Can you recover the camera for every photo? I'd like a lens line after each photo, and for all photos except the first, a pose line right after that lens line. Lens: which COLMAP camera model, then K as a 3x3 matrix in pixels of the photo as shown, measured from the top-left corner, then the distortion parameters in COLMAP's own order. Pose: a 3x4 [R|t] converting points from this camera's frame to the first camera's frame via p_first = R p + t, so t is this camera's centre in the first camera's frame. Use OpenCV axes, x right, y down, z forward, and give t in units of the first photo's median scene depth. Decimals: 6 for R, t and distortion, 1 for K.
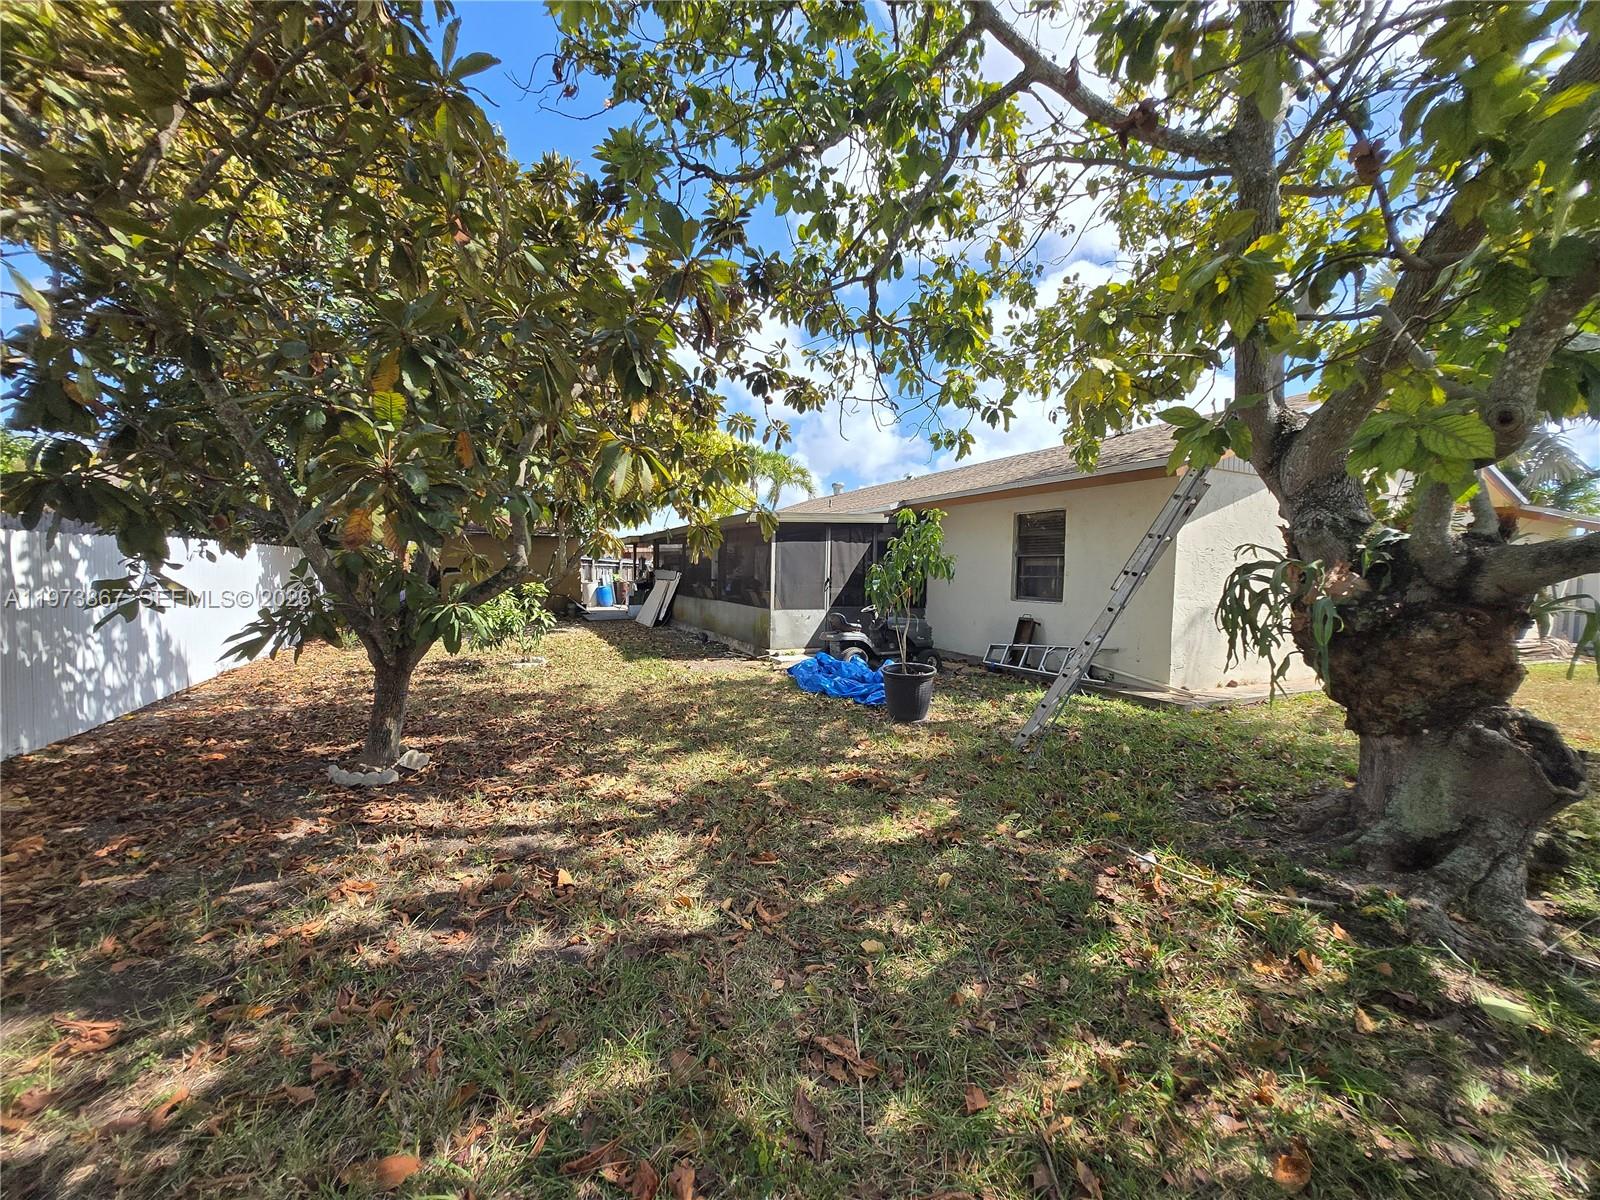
lens RADIAL K [[623.9, 0, 801.1], [0, 623.9, 606.2], [0, 0, 1]] dist [-0.000797, -0.000186]
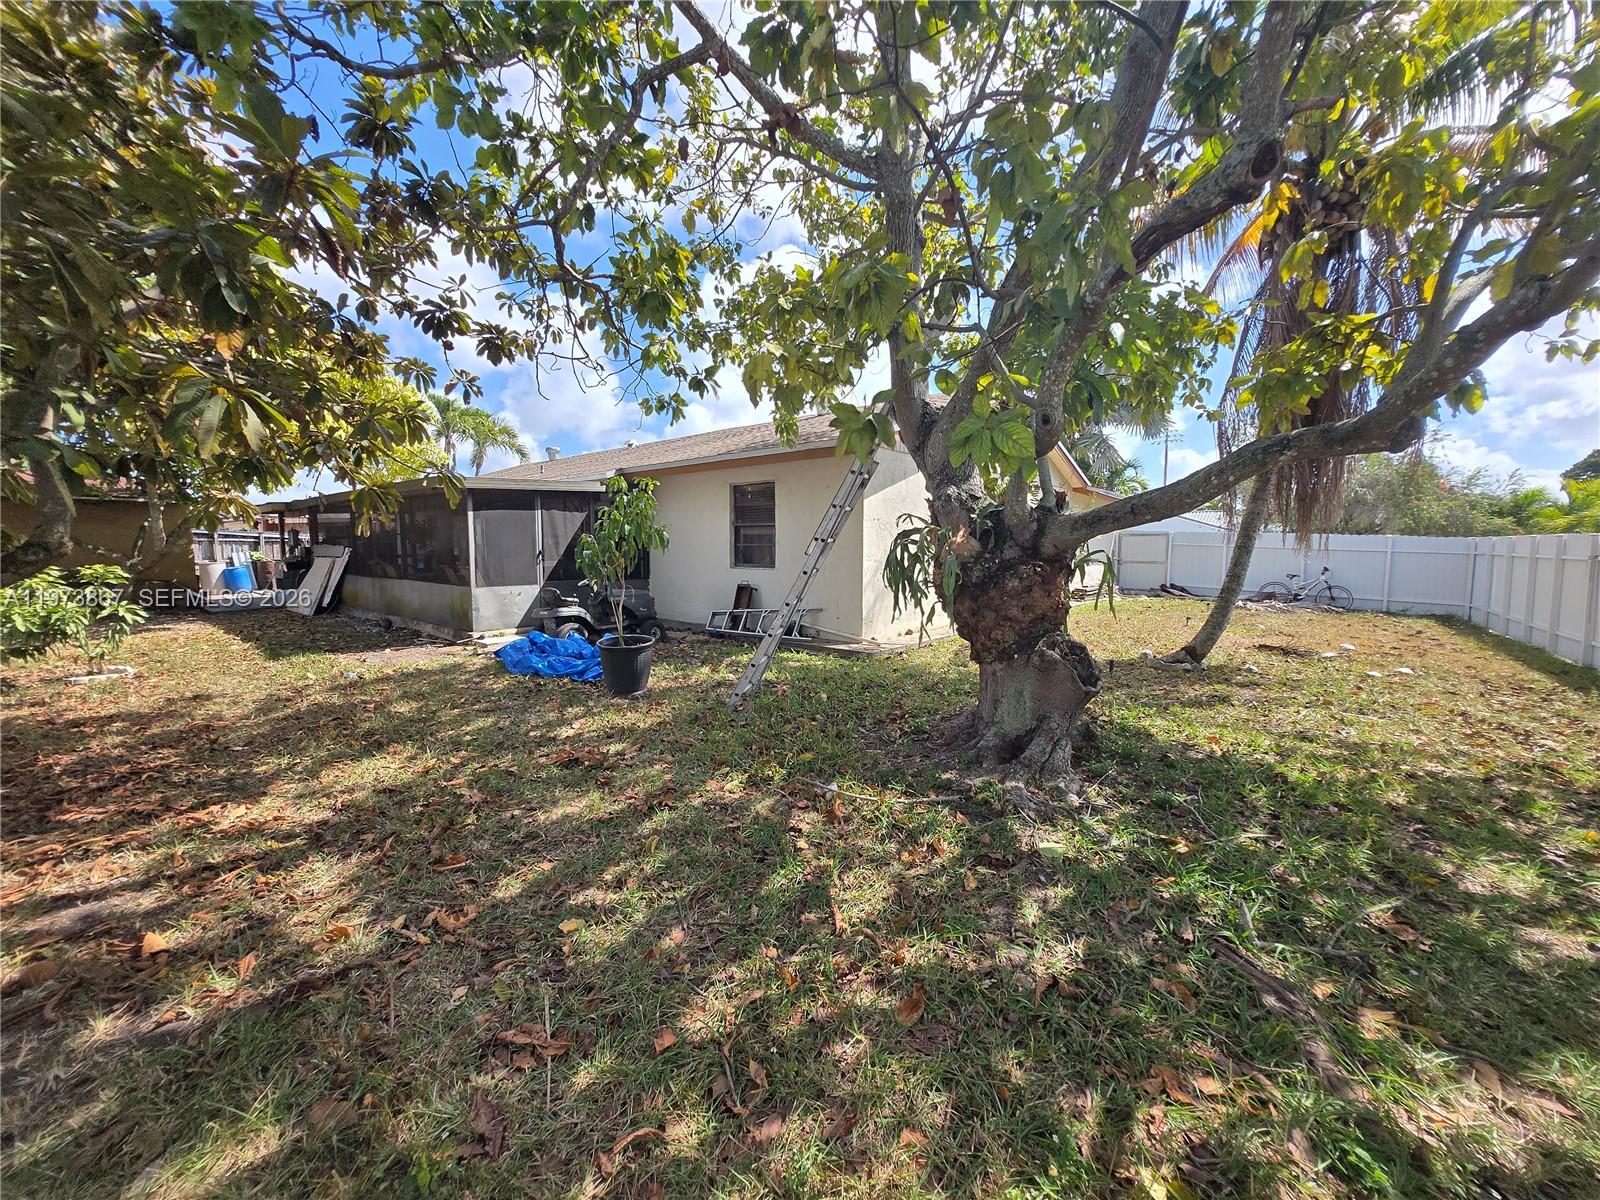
lens RADIAL K [[628.2, 0, 806.7], [0, 628.2, 600.0], [0, 0, 1]] dist [-0.000238, -0.000125]
pose [[0.910732, -0.052889, 0.409596, 0.029730], [0.037969, 0.998288, 0.044480, 0.003088], [-0.411248, -0.024958, 0.911182, -0.014104]]
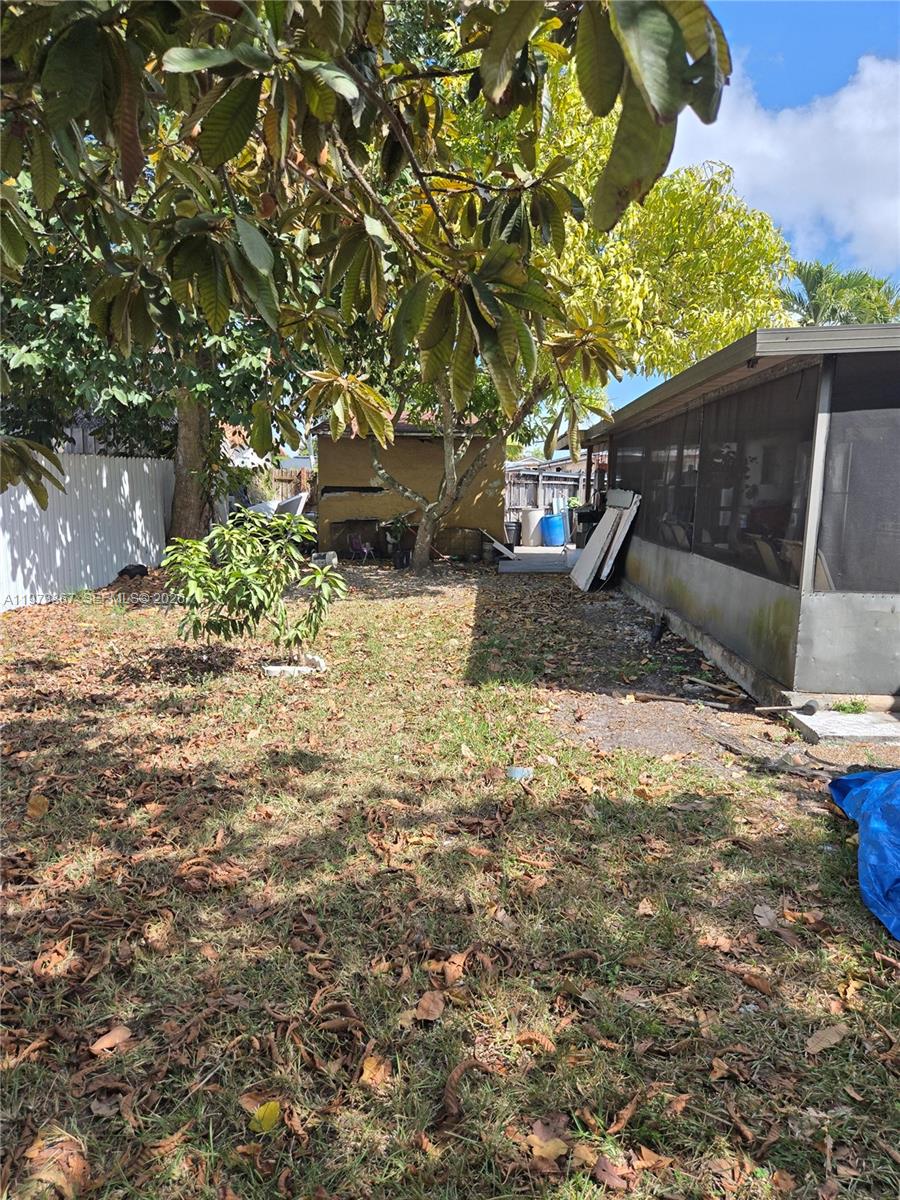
lens RADIAL K [[806.5, 0, 450.7], [0, 806.5, 611.7], [0, 0, 1]] dist [0.072591, -0.060440]
pose [[0.879545, 0.072299, -0.470292, -0.001171], [-0.029620, 0.994791, 0.097536, -0.038695], [0.474894, -0.071858, 0.877105, 0.701214]]
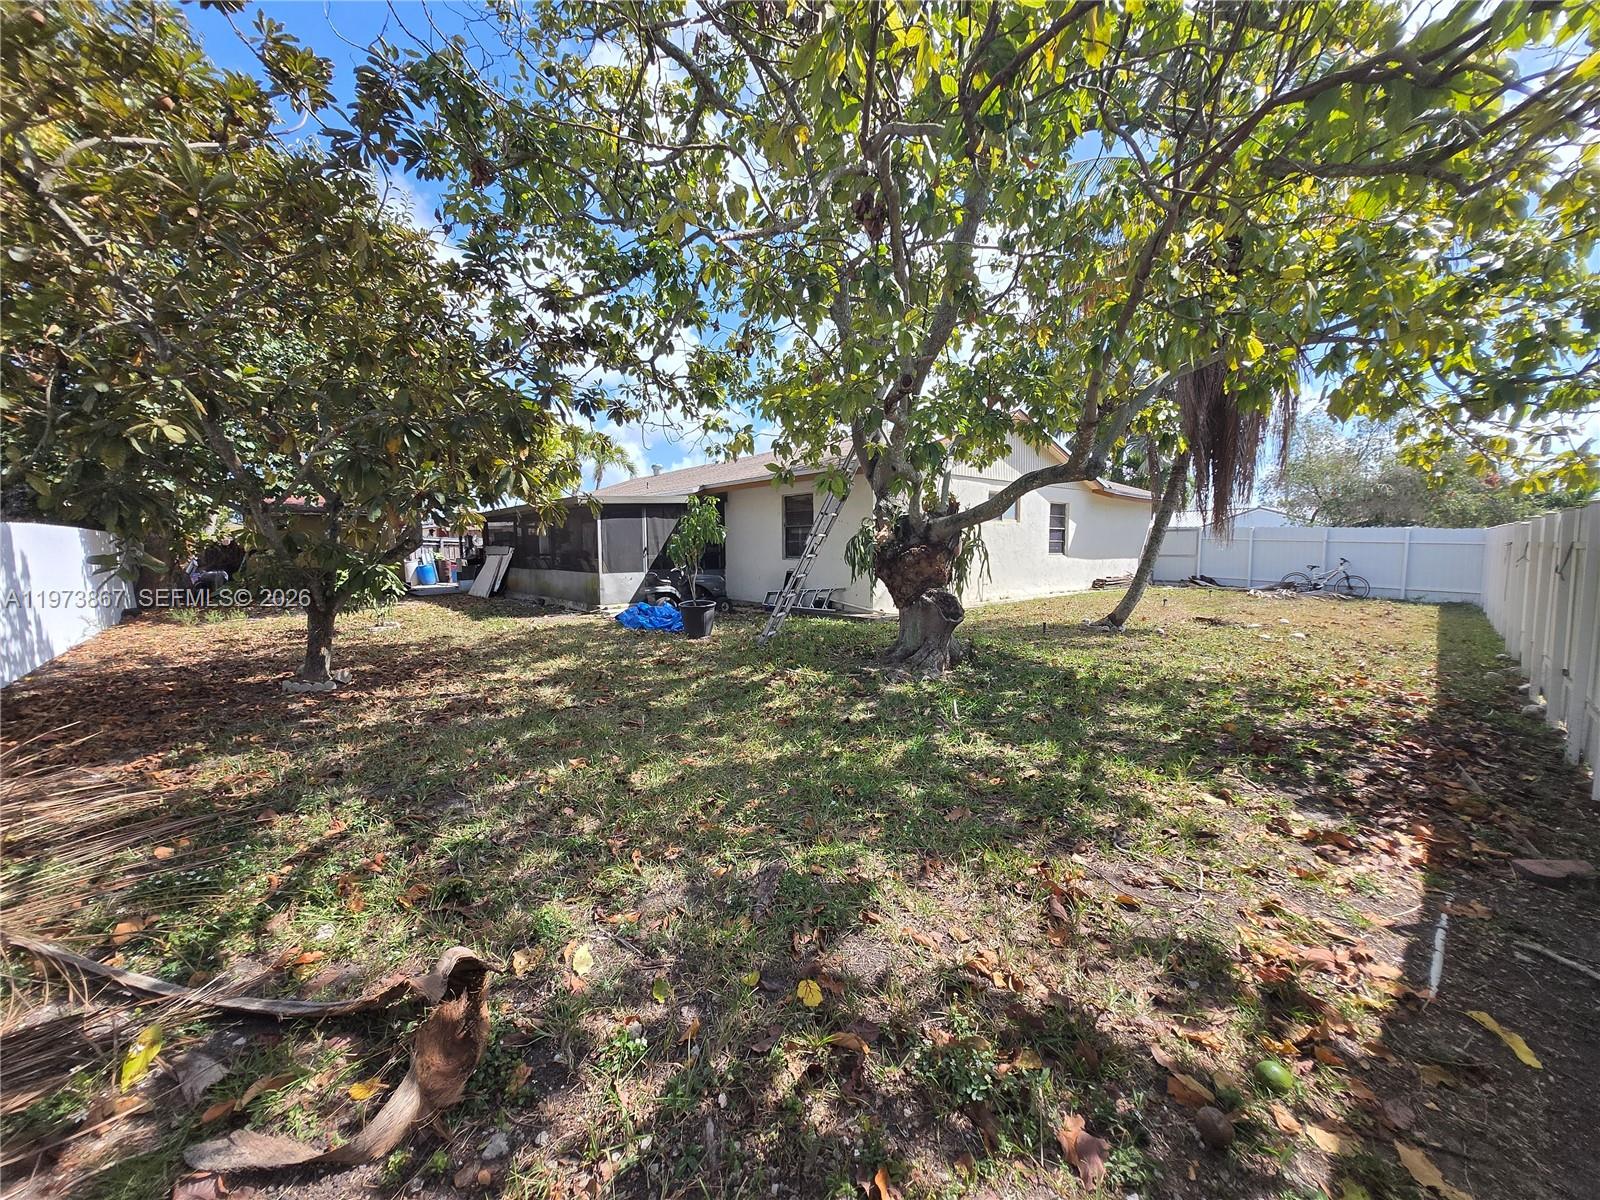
lens RADIAL K [[633.5, 0, 800.0], [0, 633.5, 600.0], [0, 0, 1]] dist [-0.000671, -0.000049]
pose [[0.966330, -0.046989, 0.252979, 0.026436], [0.039643, 0.998633, 0.034060, 0.049938], [-0.254233, -0.022885, 0.966872, -0.528550]]
